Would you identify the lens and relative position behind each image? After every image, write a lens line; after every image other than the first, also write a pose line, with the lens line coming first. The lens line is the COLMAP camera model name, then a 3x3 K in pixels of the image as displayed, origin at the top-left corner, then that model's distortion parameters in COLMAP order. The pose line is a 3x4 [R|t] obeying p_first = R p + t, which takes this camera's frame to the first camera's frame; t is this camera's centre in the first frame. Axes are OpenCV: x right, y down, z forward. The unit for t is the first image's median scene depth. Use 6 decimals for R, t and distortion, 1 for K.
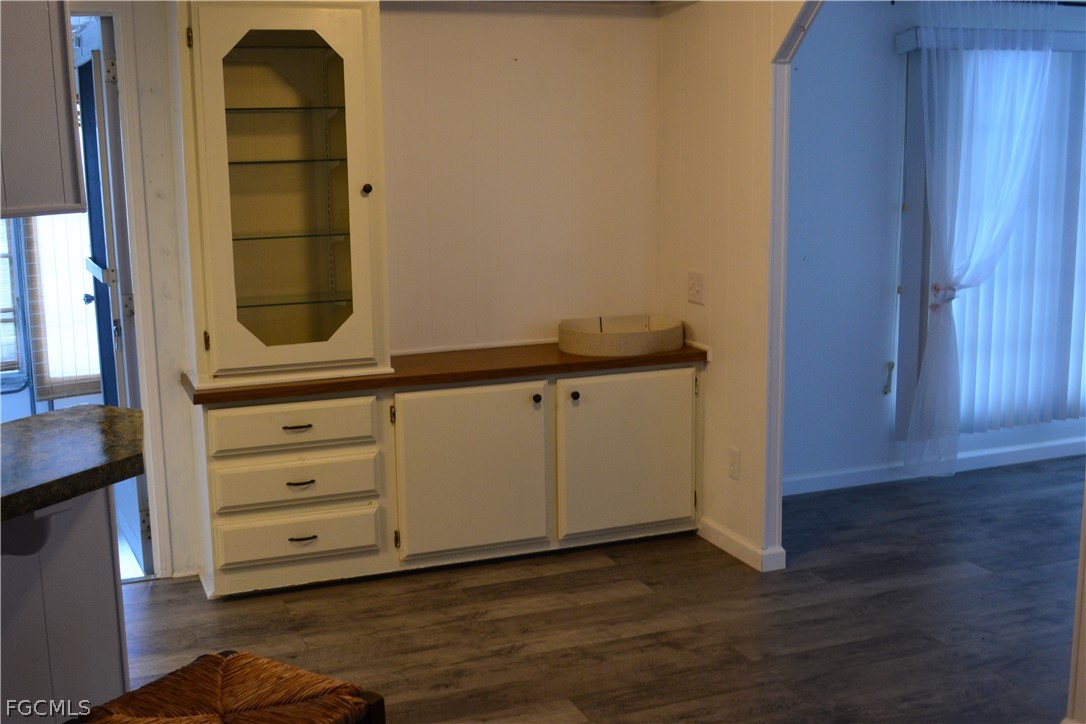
lens RADIAL K [[1246.5, 0, 545.5], [0, 1246.5, 368.1], [0, 0, 1]] dist [-0.071008, 0.000000]
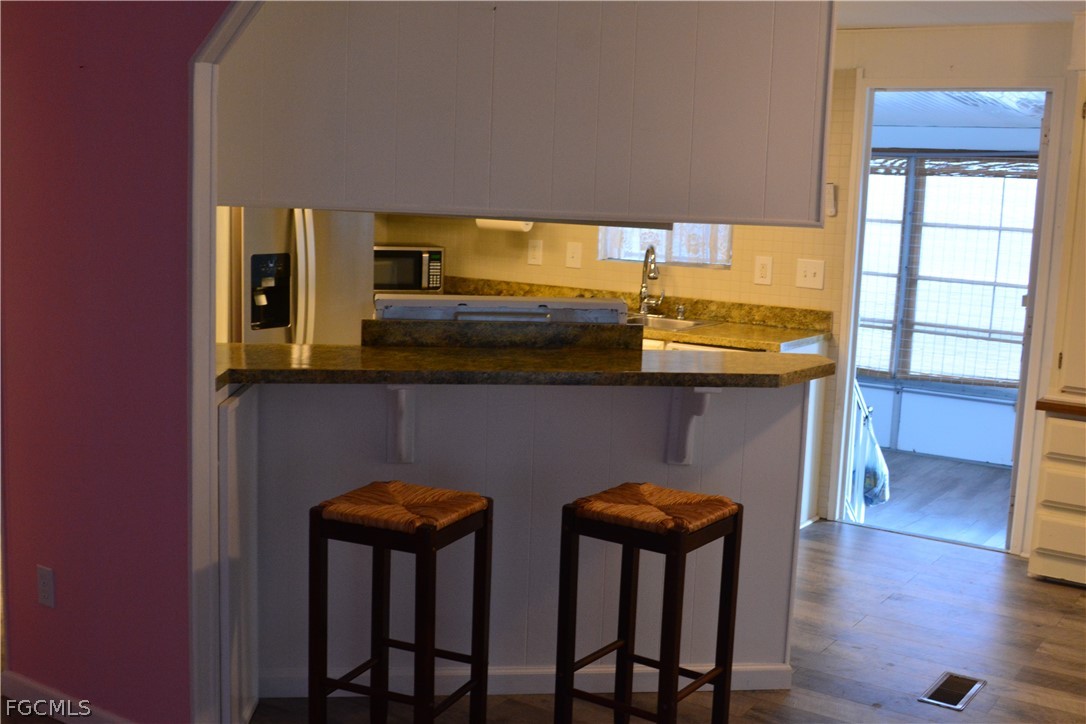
lens RADIAL K [[1246.5, 0, 543.8], [0, 1246.5, 362.9], [0, 0, 1]] dist [-0.071008, 0.000000]
pose [[0.557419, 0.155378, -0.815562, 0.408442], [-0.194619, 0.979415, 0.053576, 0.013402], [0.807098, 0.128860, 0.576184, -0.087738]]
